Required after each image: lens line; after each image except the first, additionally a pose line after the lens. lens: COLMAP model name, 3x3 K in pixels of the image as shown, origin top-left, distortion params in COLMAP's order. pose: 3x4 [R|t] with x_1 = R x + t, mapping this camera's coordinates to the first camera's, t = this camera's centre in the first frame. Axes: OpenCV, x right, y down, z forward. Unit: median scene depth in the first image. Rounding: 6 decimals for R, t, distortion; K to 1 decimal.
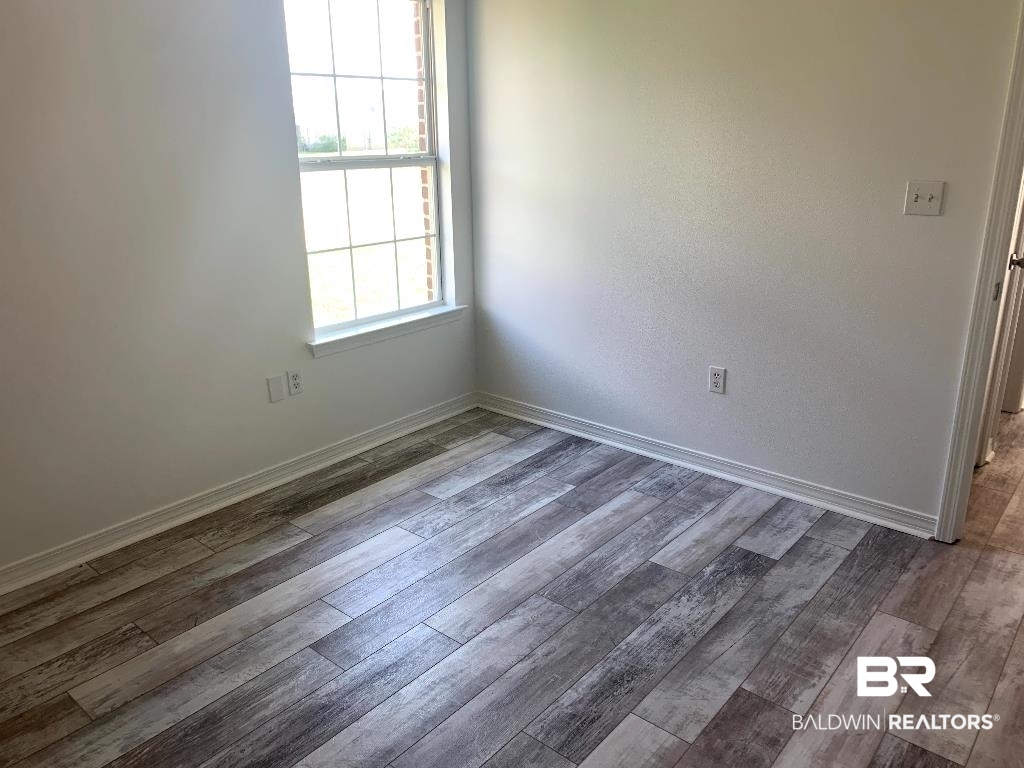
lens RADIAL K [[777.7, 0, 512.0], [0, 777.7, 384.0], [0, 0, 1]] dist [0.011420, -0.013833]
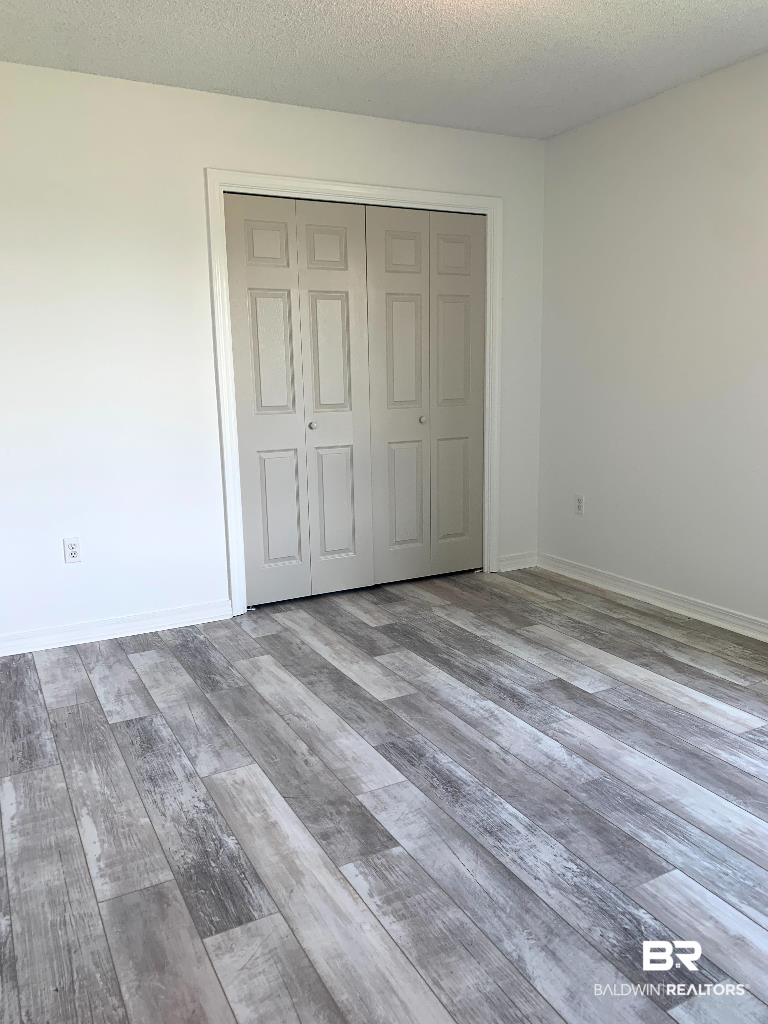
lens RADIAL K [[777.7, 0, 384.5], [0, 777.7, 517.6], [0, 0, 1]] dist [0.011420, -0.013833]
pose [[-0.362874, 0.197634, -0.910639, 0.958069], [-0.276433, 0.910428, 0.307743, -0.222235], [0.889892, 0.363402, -0.275738, 0.983885]]
